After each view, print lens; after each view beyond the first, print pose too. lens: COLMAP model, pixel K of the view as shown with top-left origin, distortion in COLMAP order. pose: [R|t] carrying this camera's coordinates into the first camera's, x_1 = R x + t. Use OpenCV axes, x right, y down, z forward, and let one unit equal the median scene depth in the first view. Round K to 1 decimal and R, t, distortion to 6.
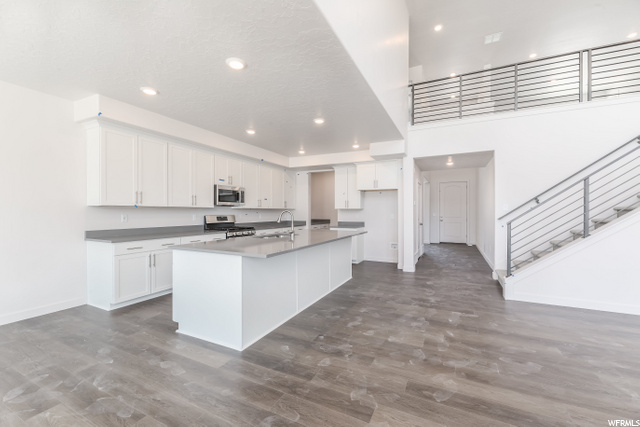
lens RADIAL K [[261.1, 0, 326.5], [0, 261.1, 212.8], [0, 0, 1]] dist [0.010846, -0.001142]
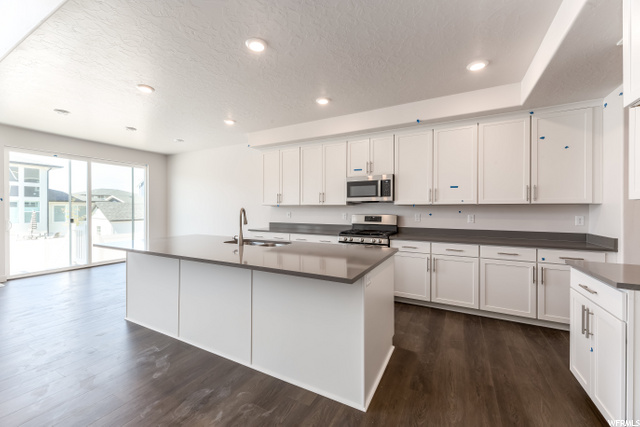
lens RADIAL K [[261.1, 0, 305.2], [0, 261.1, 208.6], [0, 0, 1]] dist [0.010846, -0.001142]
pose [[-0.058269, -0.008907, -0.998261, 0.591704], [-0.012491, 0.999888, -0.008192, 0.000478], [0.998223, 0.011992, -0.058374, 1.338631]]
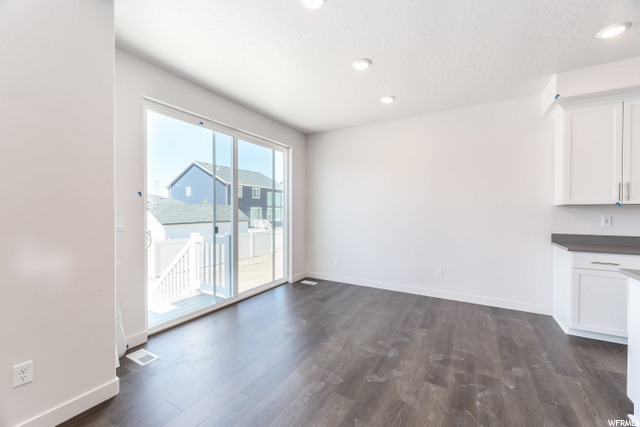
lens RADIAL K [[275.3, 0, 316.6], [0, 275.3, 208.2], [0, 0, 1]] dist [0.011992, -0.000297]
pose [[-0.074727, -0.012413, -0.997127, 0.084843], [-0.012496, 0.999856, -0.011510, 0.004791], [0.997126, 0.011600, -0.074871, 0.281157]]
